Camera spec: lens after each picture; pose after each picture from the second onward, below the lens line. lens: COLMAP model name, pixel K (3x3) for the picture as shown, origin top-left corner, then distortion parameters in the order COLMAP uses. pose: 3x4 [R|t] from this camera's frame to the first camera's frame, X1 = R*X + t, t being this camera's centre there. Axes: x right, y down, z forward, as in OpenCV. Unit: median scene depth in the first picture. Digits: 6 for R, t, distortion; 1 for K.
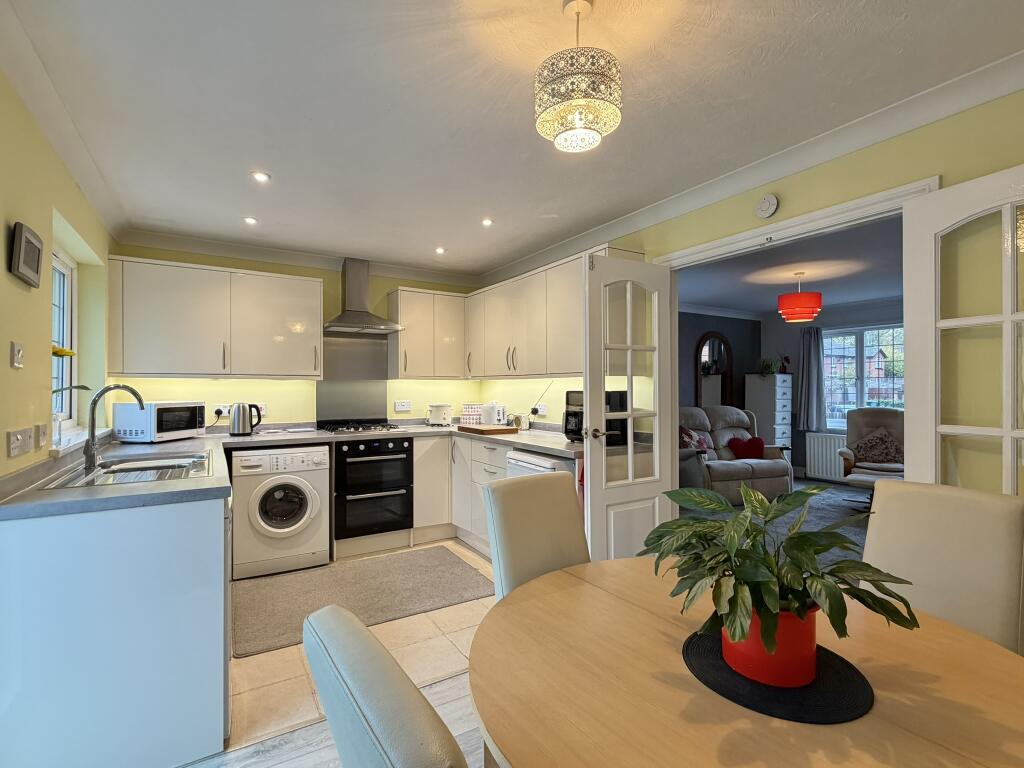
lens RADIAL K [[478.9, 0, 512.0], [0, 478.9, 384.0], [0, 0, 1]] dist [0.004540, 0.000236]
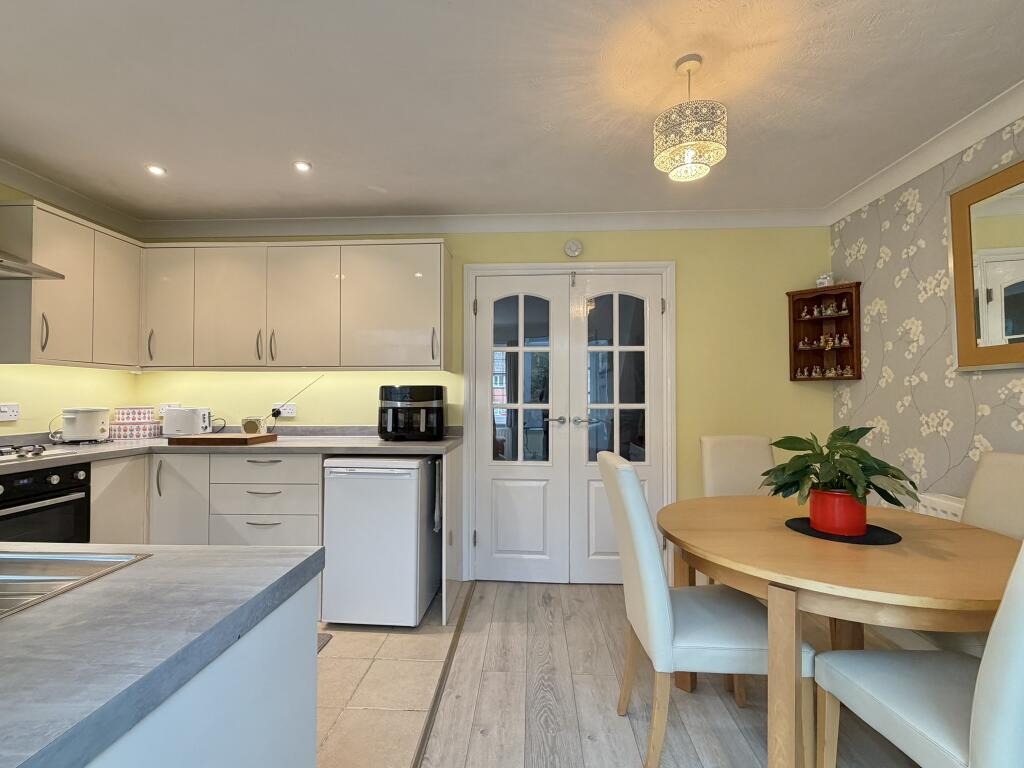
lens RADIAL K [[474.2, 0, 496.3], [0, 474.2, 380.4], [0, 0, 1]] dist [0.001821, 0.000102]
pose [[0.579965, 0.026407, 0.814213, -0.410693], [-0.007117, 0.999601, -0.027350, 0.023176], [-0.814610, 0.010067, 0.579922, 0.254444]]
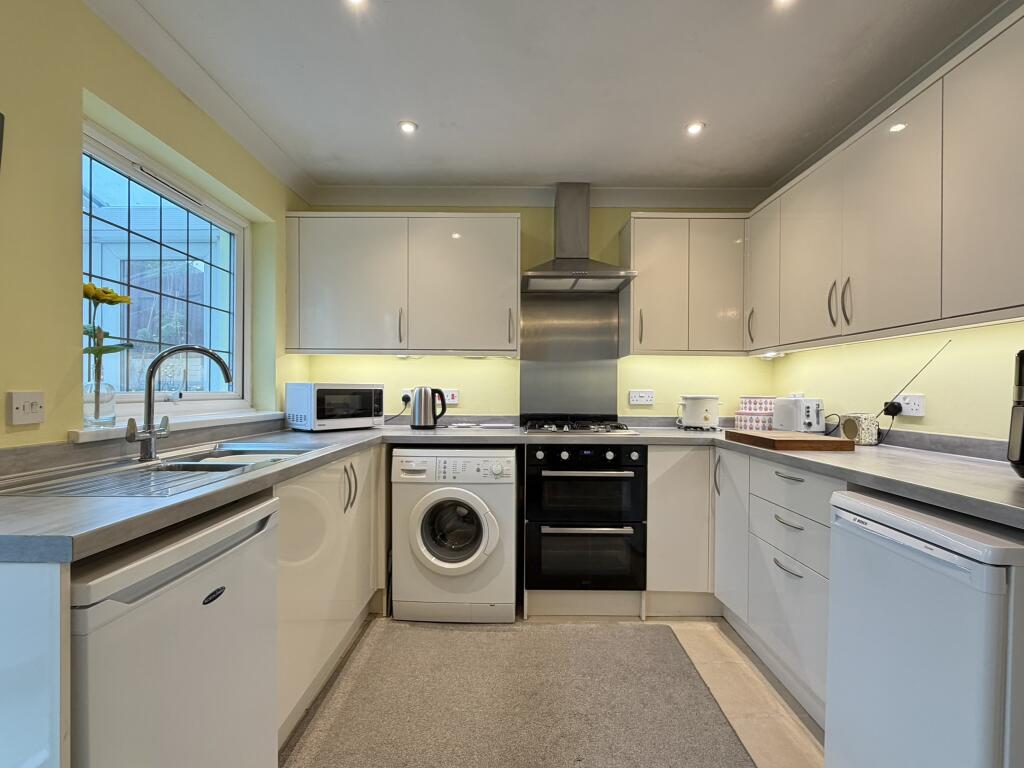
lens RADIAL K [[491.5, 0, 511.6], [0, 491.5, 395.1], [0, 0, 1]] dist [0.000727, -0.000038]
pose [[0.845843, 0.010575, -0.533328, -0.016288], [-0.001628, 0.999850, 0.017243, 0.036672], [0.533430, -0.013716, 0.845733, 0.379908]]
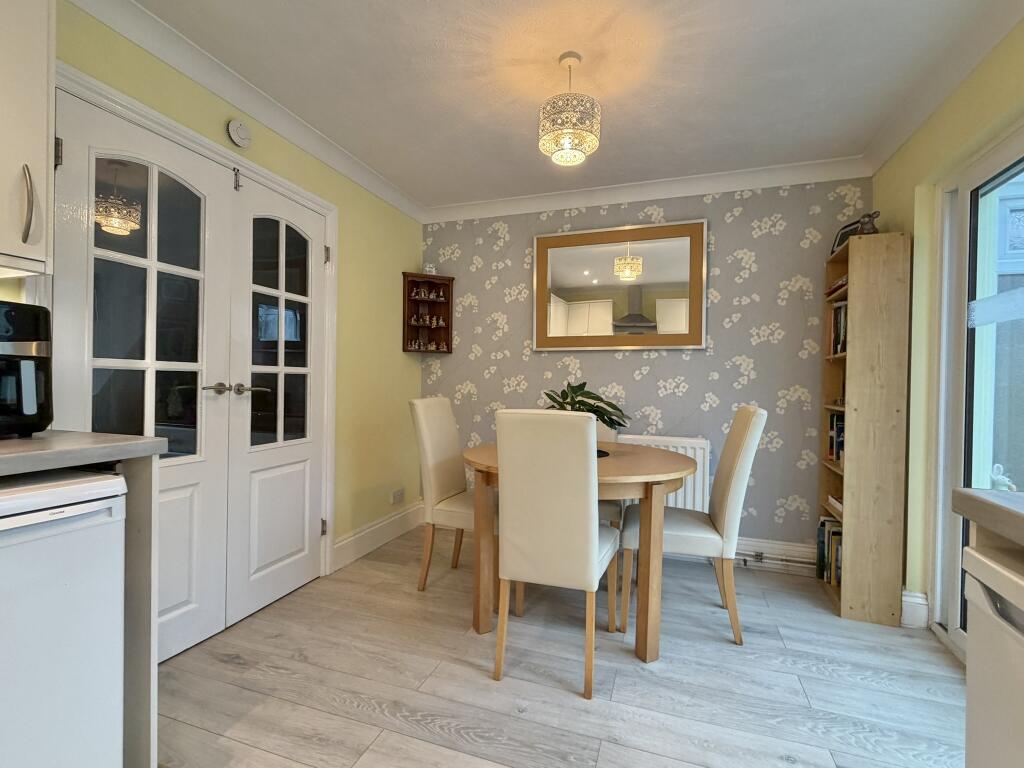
lens RADIAL K [[478.9, 0, 512.0], [0, 478.9, 384.0], [0, 0, 1]] dist [0.004540, 0.000236]
pose [[-0.634715, -0.011331, 0.772663, -0.307770], [-0.020515, 0.999787, -0.002191, 0.057553], [-0.772474, -0.017242, -0.634812, 0.722556]]
